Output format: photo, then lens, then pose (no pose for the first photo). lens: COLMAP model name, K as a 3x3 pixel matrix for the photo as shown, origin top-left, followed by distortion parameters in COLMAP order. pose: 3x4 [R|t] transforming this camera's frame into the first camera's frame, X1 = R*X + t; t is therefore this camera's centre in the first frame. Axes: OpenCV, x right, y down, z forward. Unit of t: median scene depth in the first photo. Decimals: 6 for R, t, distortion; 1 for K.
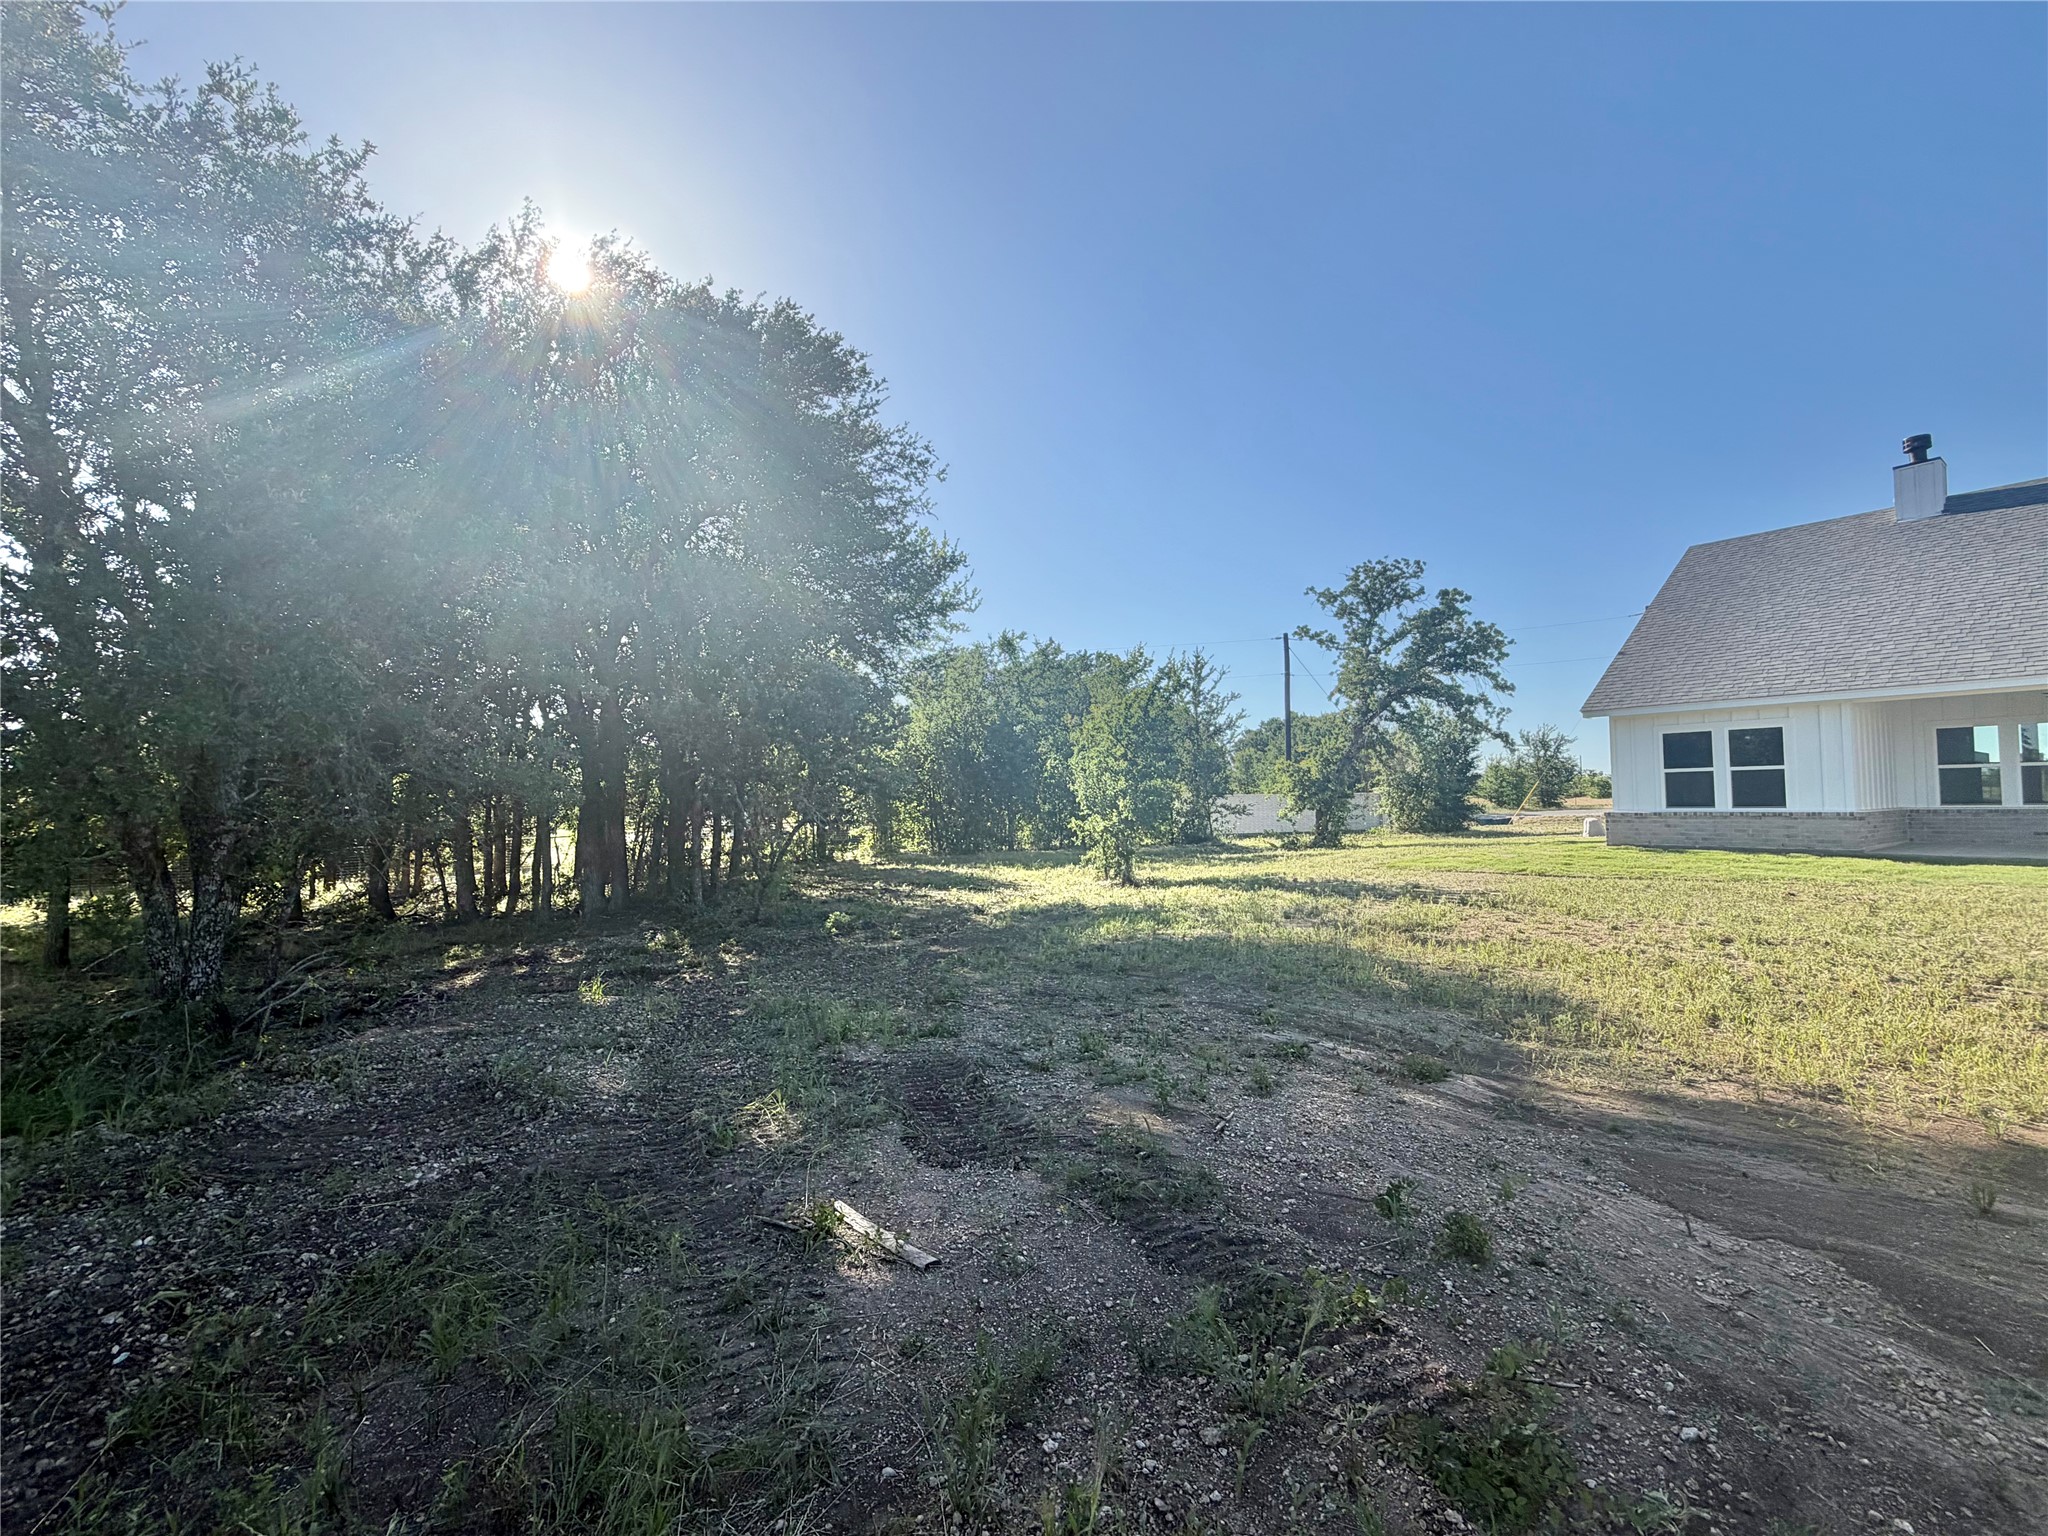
lens RADIAL K [[914.8, 0, 1024.0], [0, 914.8, 768.0], [0, 0, 1]] dist [0.000201, 0.000230]
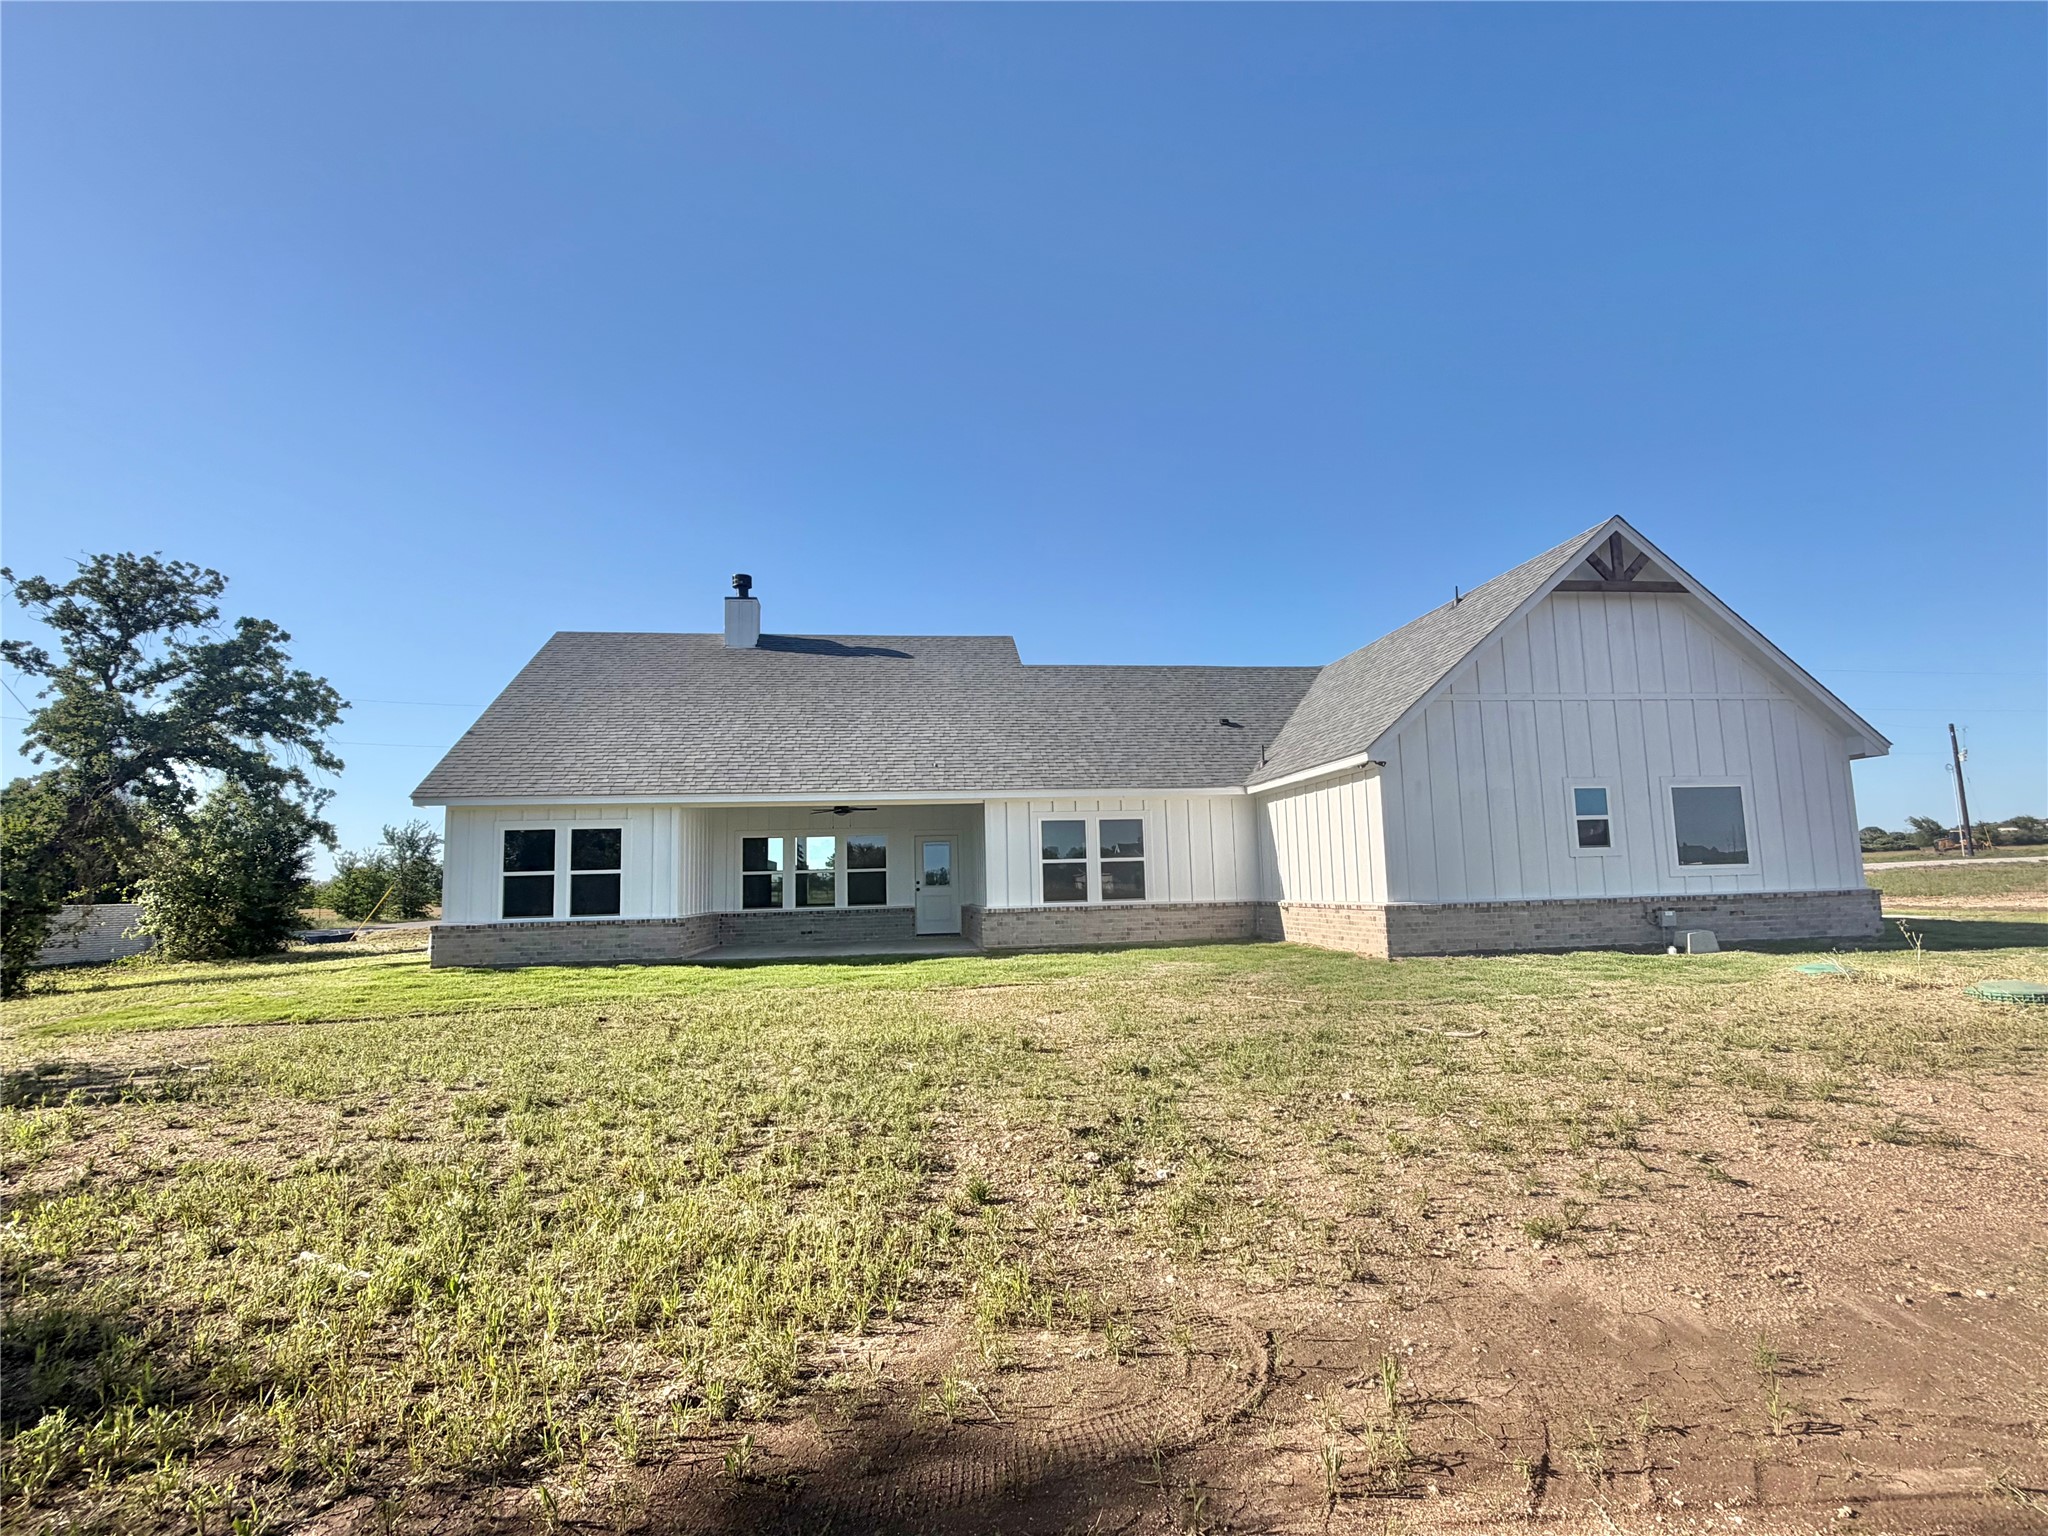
lens RADIAL K [[1015.0, 0, 1024.0], [0, 1015.0, 768.0], [0, 0, 1]] dist [0.001755, 0.001121]
pose [[0.499923, 0.101778, 0.860069, 0.088862], [-0.013255, 0.993854, -0.109905, 0.001678], [-0.865968, 0.043543, 0.498200, 0.080323]]
